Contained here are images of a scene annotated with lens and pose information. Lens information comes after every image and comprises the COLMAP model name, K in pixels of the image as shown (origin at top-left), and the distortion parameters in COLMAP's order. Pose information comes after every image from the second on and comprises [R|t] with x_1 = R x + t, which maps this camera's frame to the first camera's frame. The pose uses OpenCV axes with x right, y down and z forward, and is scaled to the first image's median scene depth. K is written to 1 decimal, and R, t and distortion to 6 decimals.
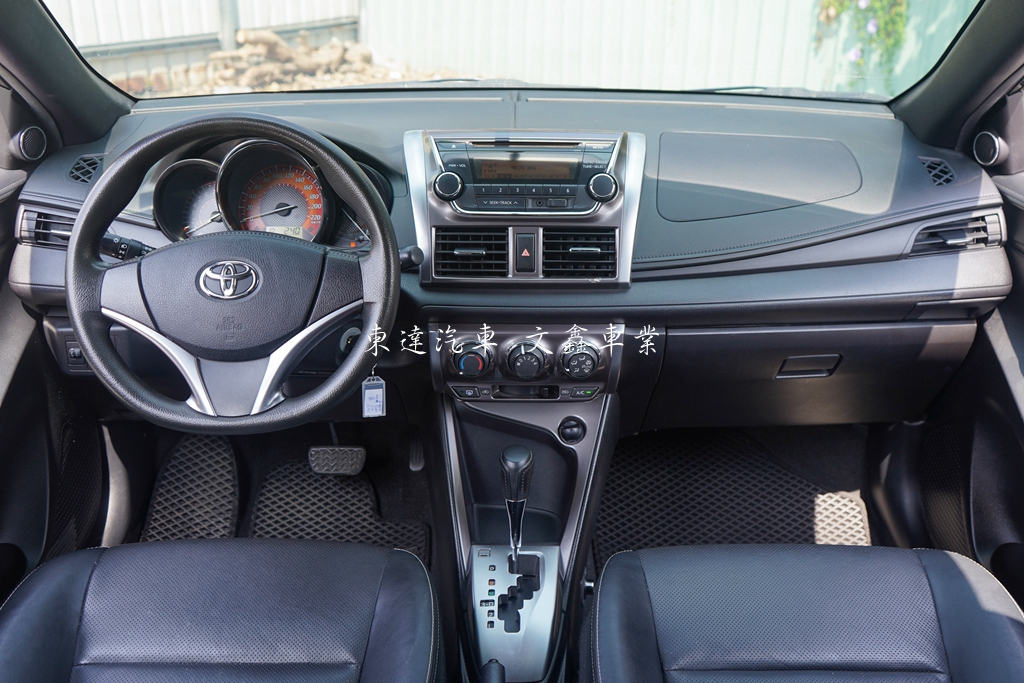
lens RADIAL K [[940.9, 0, 517.5], [0, 940.9, 335.1], [0, 0, 1]] dist [0.004751, 0.004478]
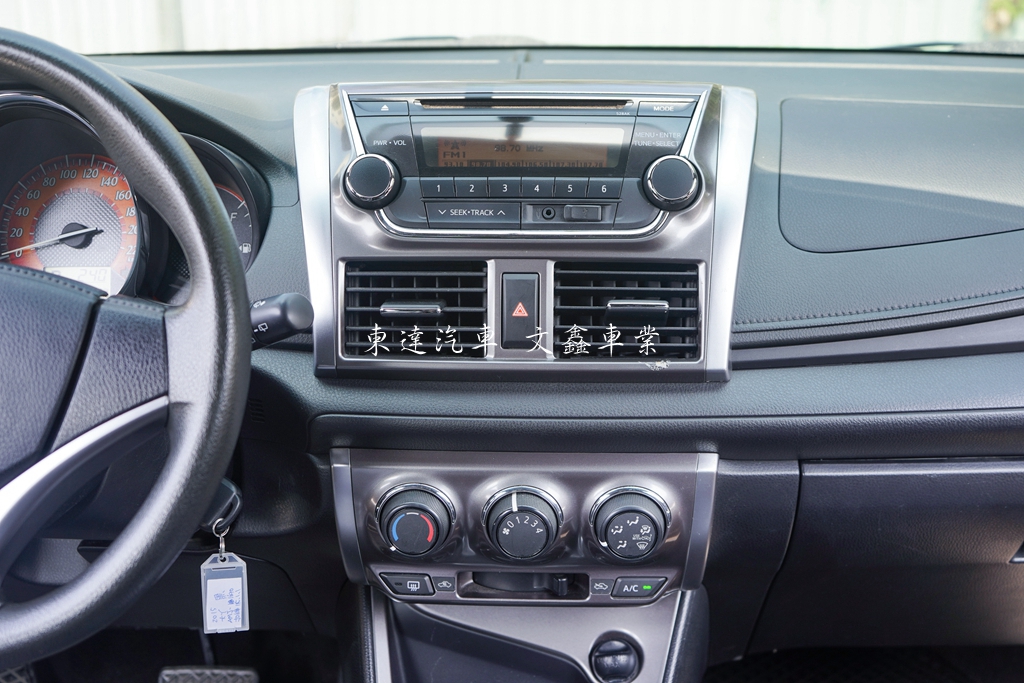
lens RADIAL K [[1298.7, 0, 511.2], [0, 1298.7, 351.4], [0, 0, 1]] dist [0.020104, 0.000000]
pose [[0.999220, 0.003686, -0.039313, 0.030692], [-0.007288, 0.995744, -0.091876, -0.001150], [0.038807, 0.092091, 0.994994, 0.300103]]
